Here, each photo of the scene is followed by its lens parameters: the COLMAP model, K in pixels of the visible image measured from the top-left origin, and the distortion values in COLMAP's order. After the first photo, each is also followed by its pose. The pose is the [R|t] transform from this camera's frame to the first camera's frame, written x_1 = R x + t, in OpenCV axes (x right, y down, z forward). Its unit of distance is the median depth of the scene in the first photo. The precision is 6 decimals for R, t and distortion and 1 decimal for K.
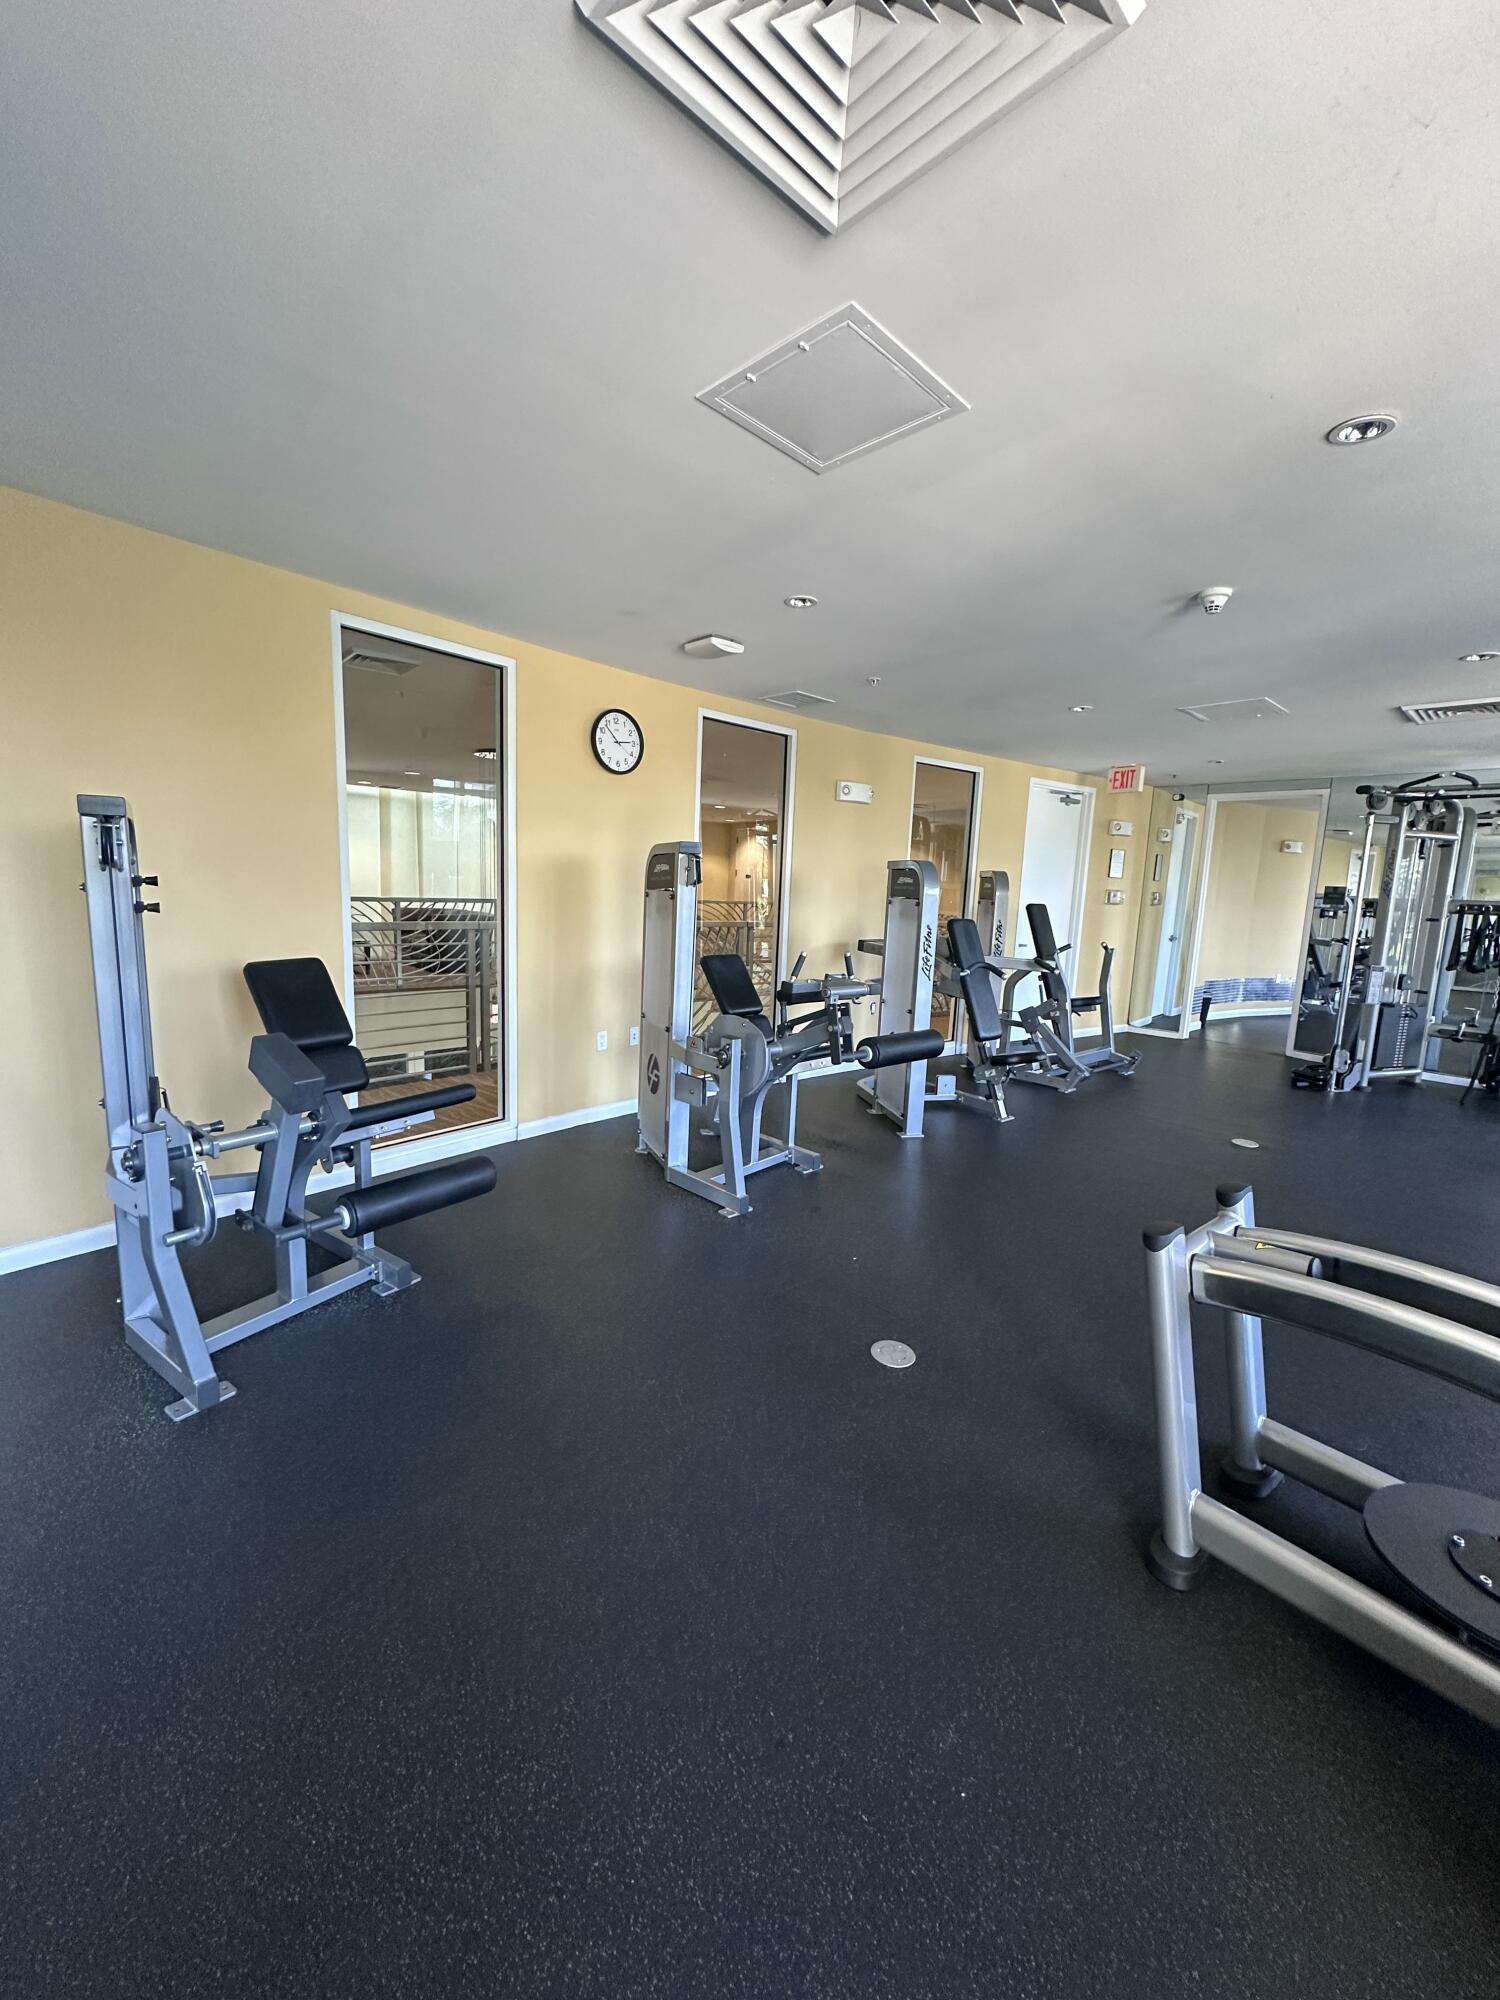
lens RADIAL K [[808.2, 0, 750.0], [0, 808.2, 1000.0], [0, 0, 1]] dist [-0.000217, -0.000402]
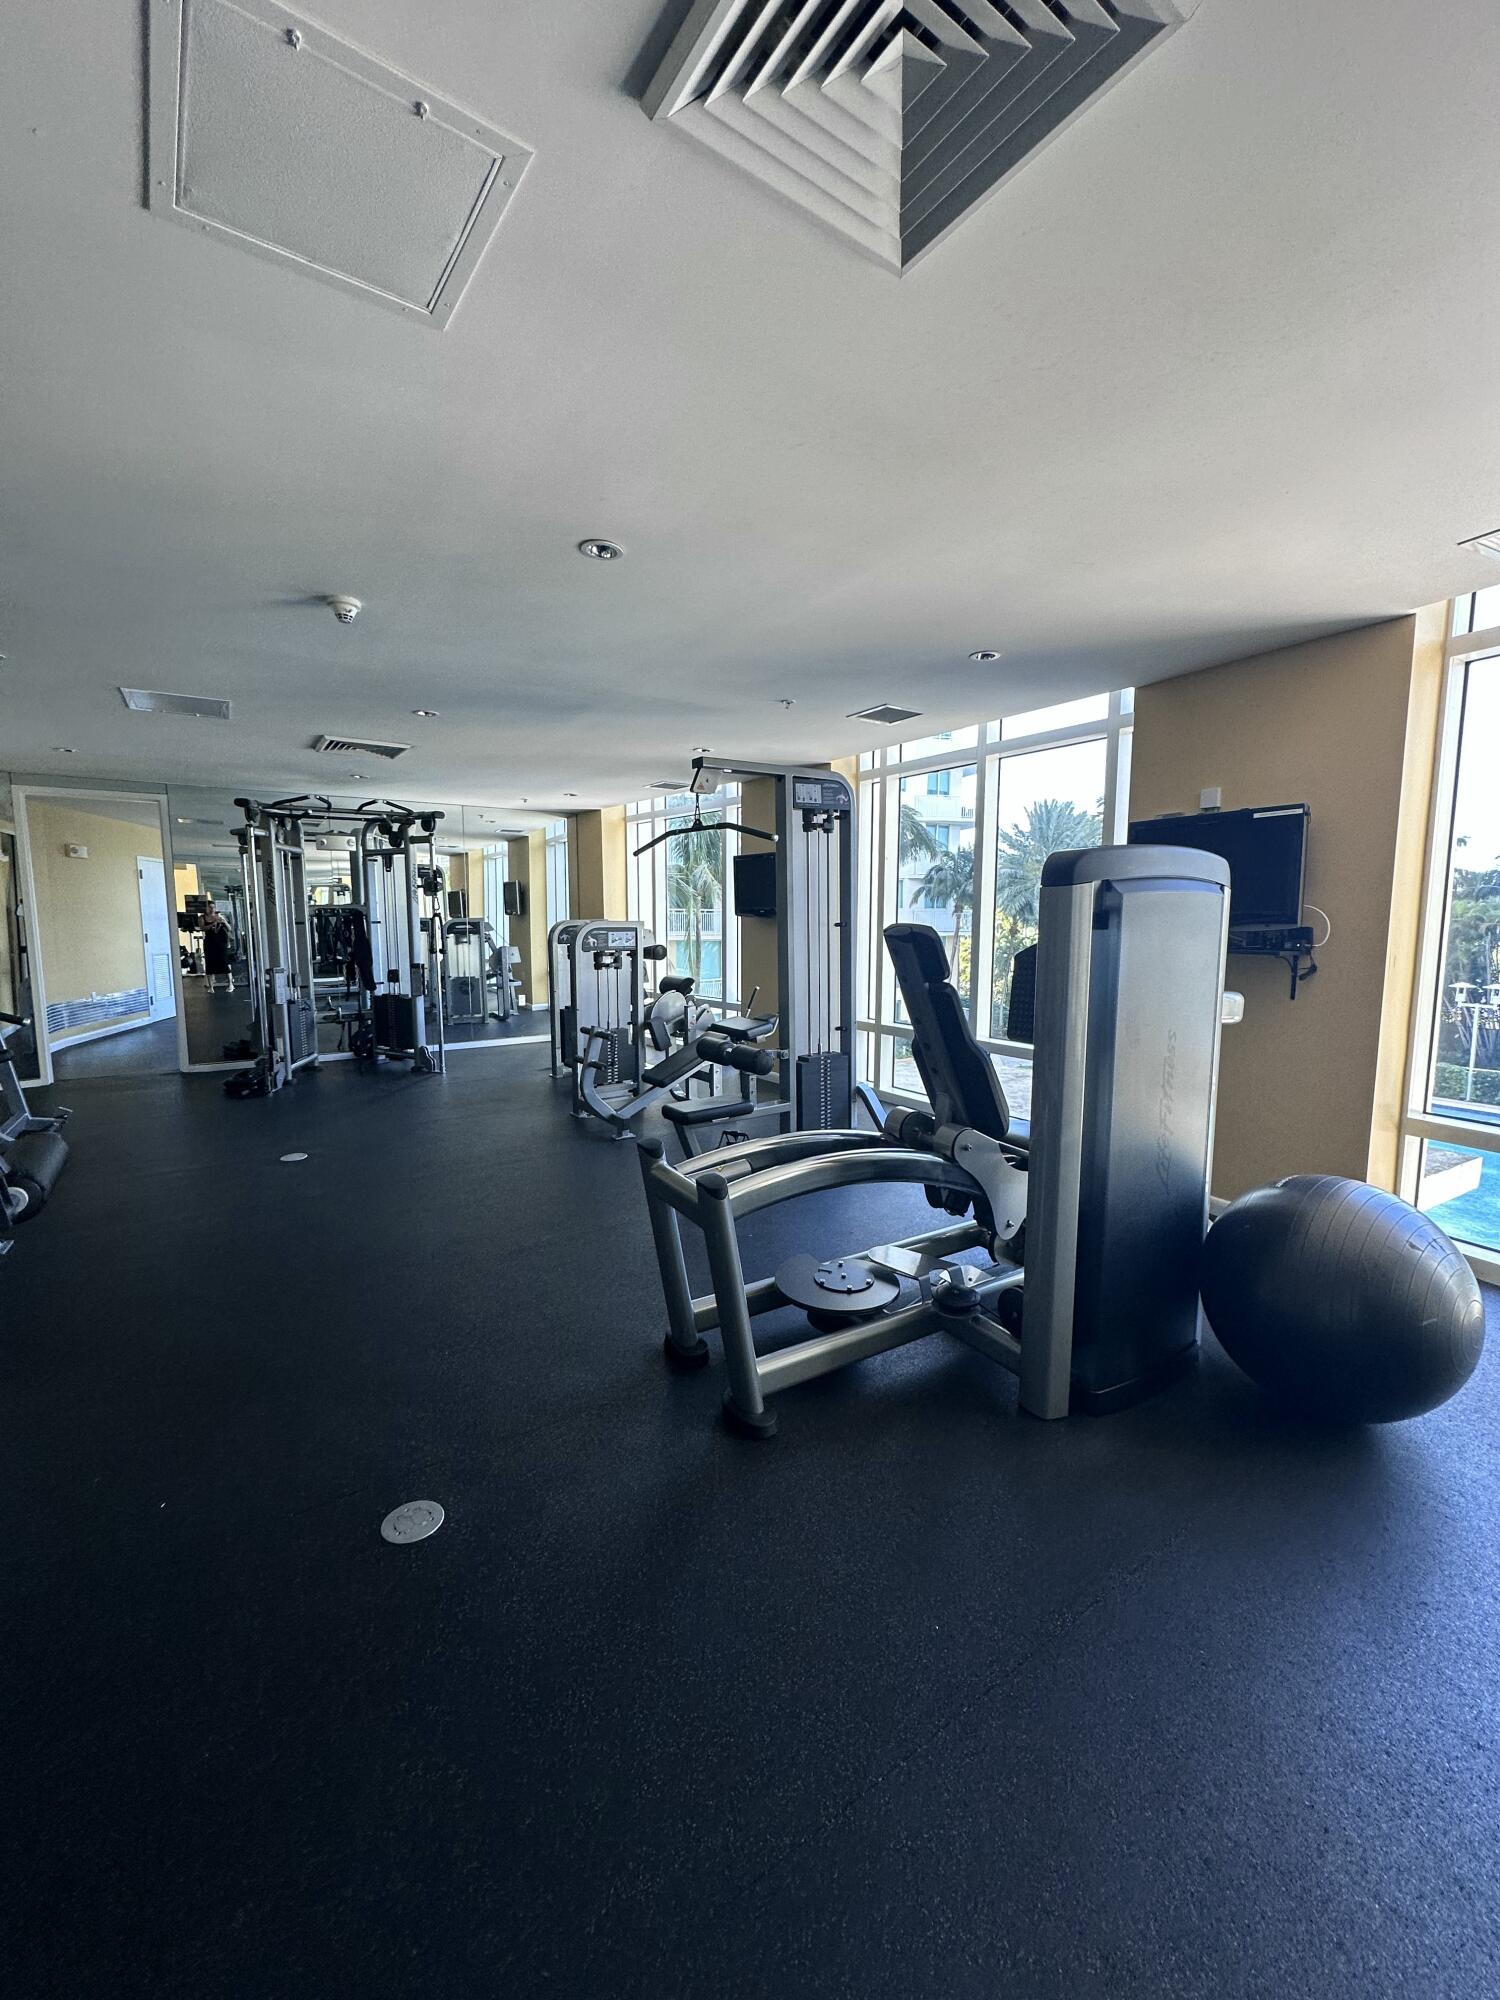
lens RADIAL K [[808.2, 0, 750.0], [0, 808.2, 1000.0], [0, 0, 1]] dist [-0.000217, -0.000402]
pose [[0.135693, -0.146185, 0.979907, -0.220829], [0.150245, 0.980652, 0.125491, -0.045248], [-0.979293, 0.130197, 0.155032, 0.245411]]
